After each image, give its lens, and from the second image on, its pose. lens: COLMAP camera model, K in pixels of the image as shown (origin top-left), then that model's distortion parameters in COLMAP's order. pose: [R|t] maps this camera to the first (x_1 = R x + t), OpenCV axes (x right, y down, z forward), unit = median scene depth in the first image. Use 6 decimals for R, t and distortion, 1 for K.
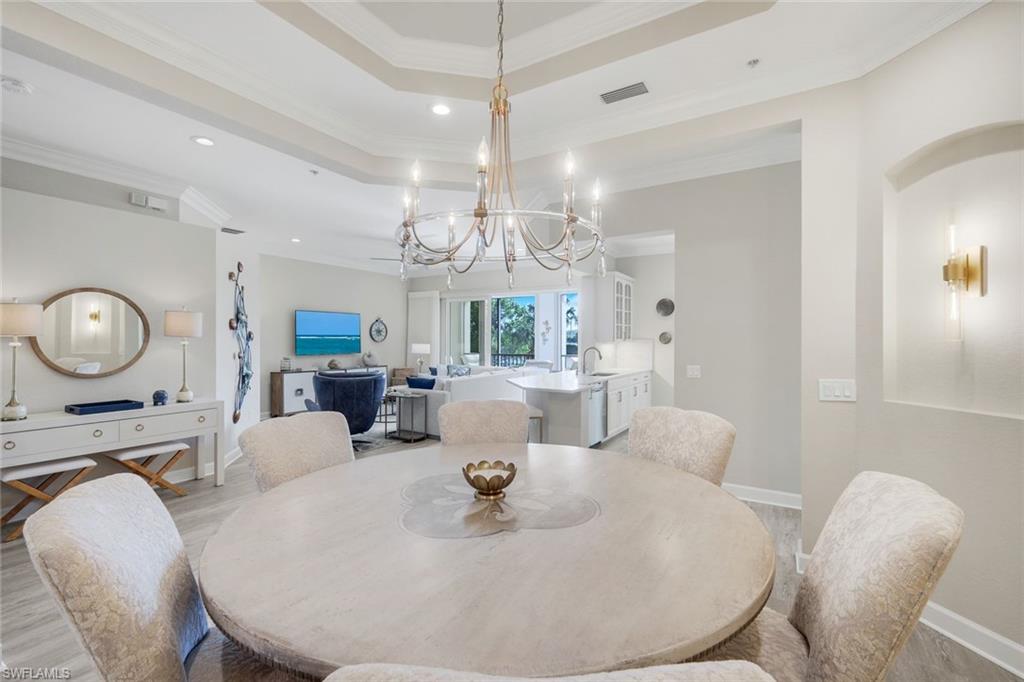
lens RADIAL K [[447.6, 0, 514.1], [0, 447.6, 341.7], [0, 0, 1]] dist [0.000272, -0.000393]
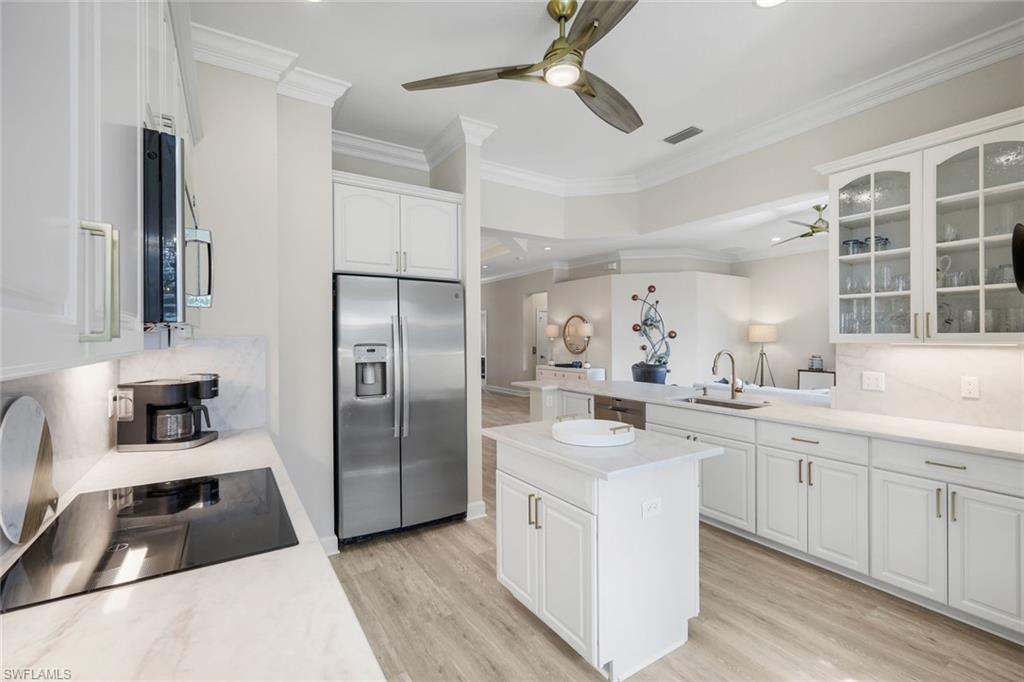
lens RADIAL K [[447.6, 0, 509.8], [0, 447.6, 336.0], [0, 0, 1]] dist [0.000416, -0.000043]
pose [[-0.441915, -0.002950, -0.897052, 0.658706], [-0.002164, 0.999995, -0.002223, -0.003232], [0.897054, 0.000959, -0.441919, 0.866135]]
